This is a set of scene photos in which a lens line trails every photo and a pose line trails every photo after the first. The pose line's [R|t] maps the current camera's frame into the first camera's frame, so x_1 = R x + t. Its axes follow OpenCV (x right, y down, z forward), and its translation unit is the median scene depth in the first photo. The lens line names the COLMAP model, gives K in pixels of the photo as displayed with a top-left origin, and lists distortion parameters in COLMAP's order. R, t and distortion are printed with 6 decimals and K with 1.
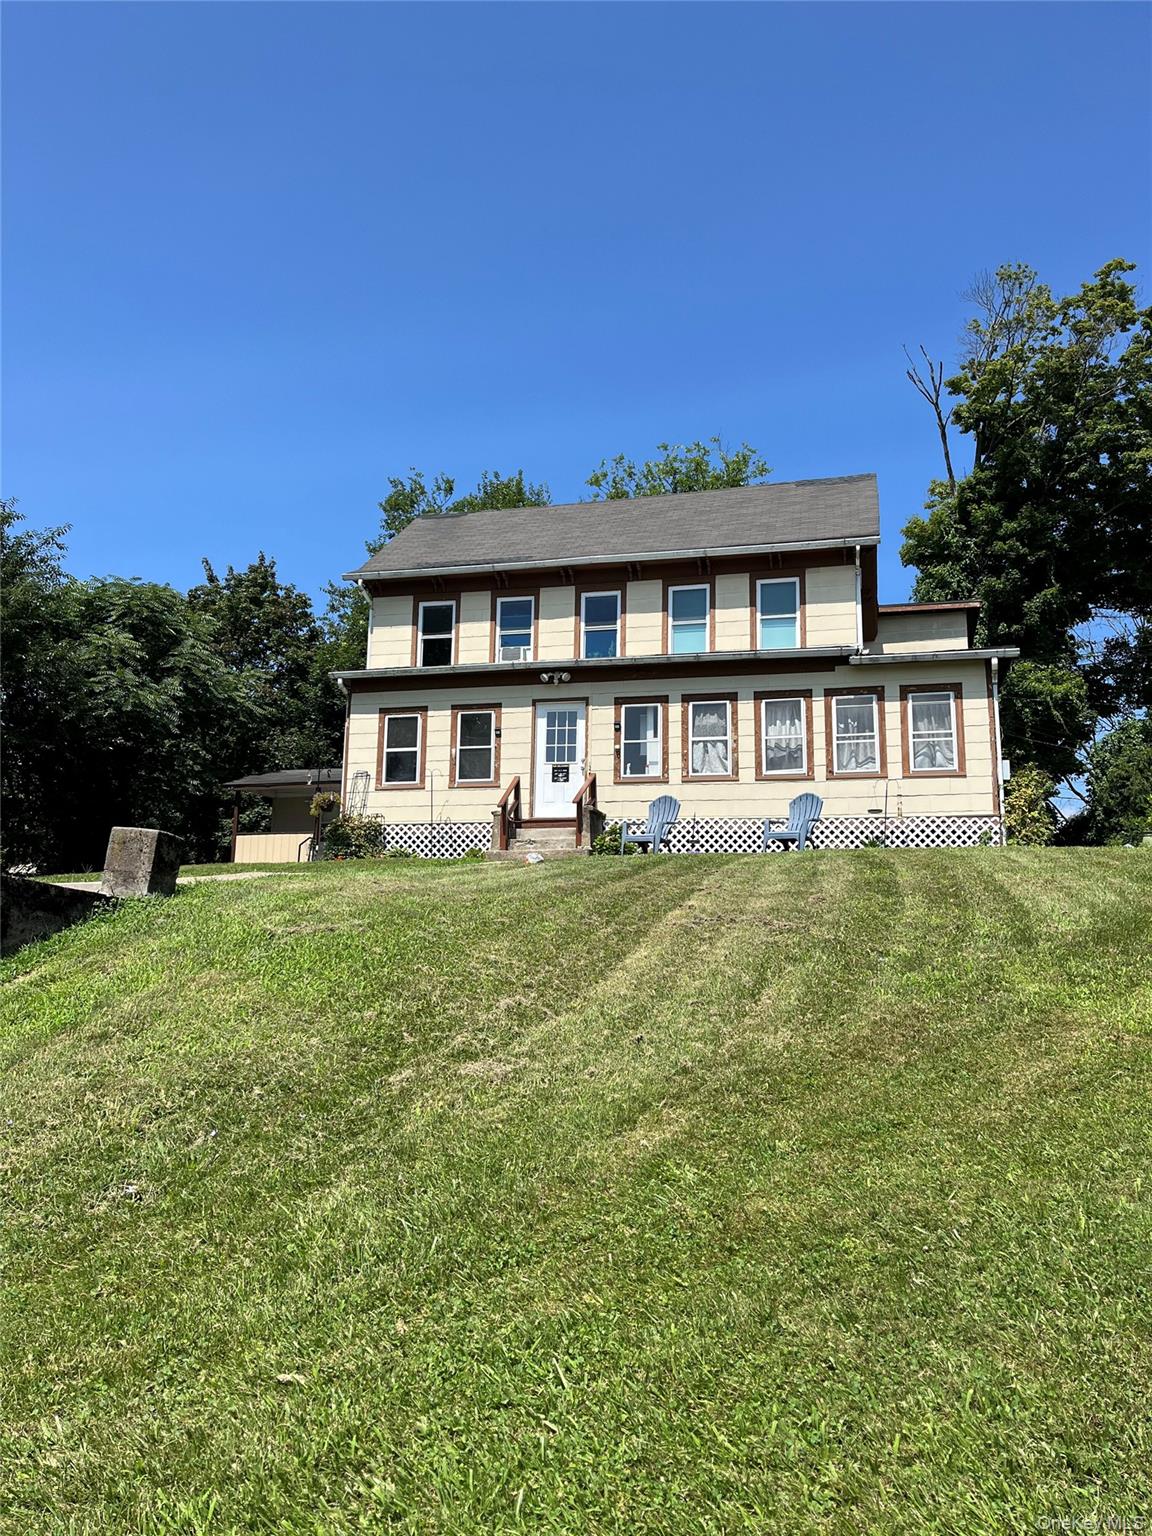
lens RADIAL K [[1163.9, 0, 565.7], [0, 1163.9, 752.3], [0, 0, 1]] dist [0.109954, -0.264764]
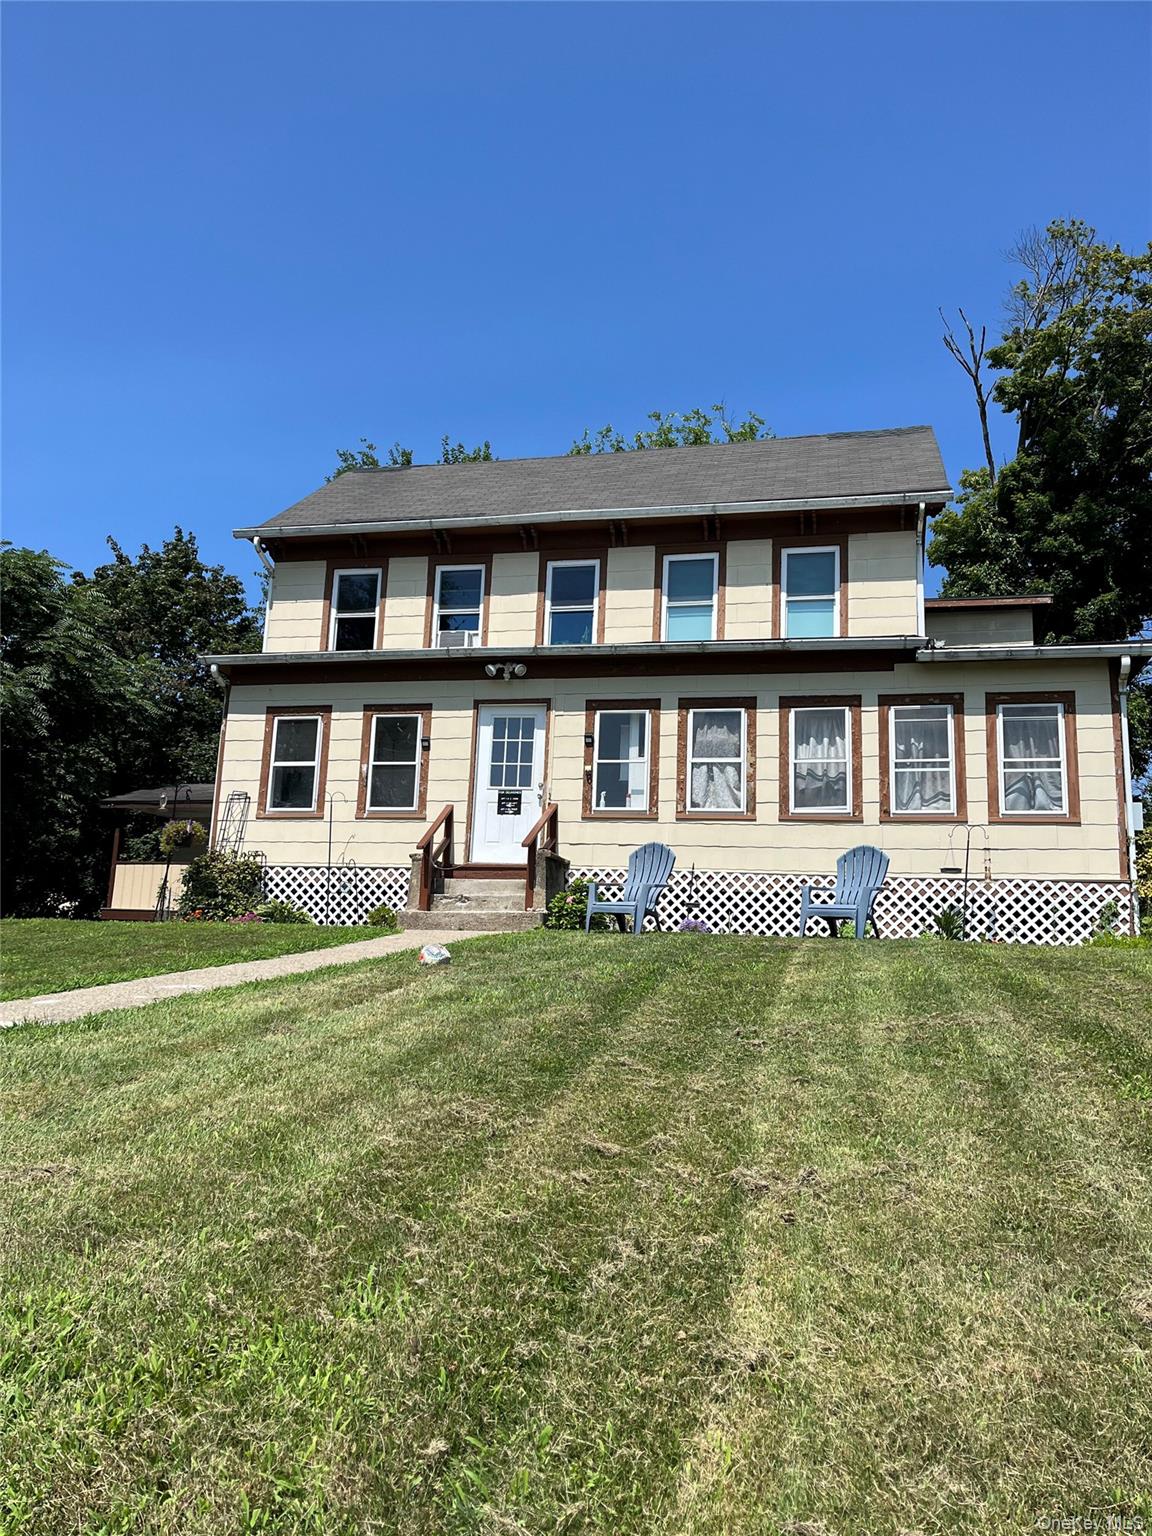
lens RADIAL K [[1141.0, 0, 576.0], [0, 1141.0, 768.0], [0, 0, 1]] dist [0.065108, -0.087768]
pose [[0.999406, 0.026579, 0.021936, 0.020769], [-0.026579, 0.999647, -0.000298, -0.004310], [-0.021936, -0.000285, 0.999759, 0.285027]]
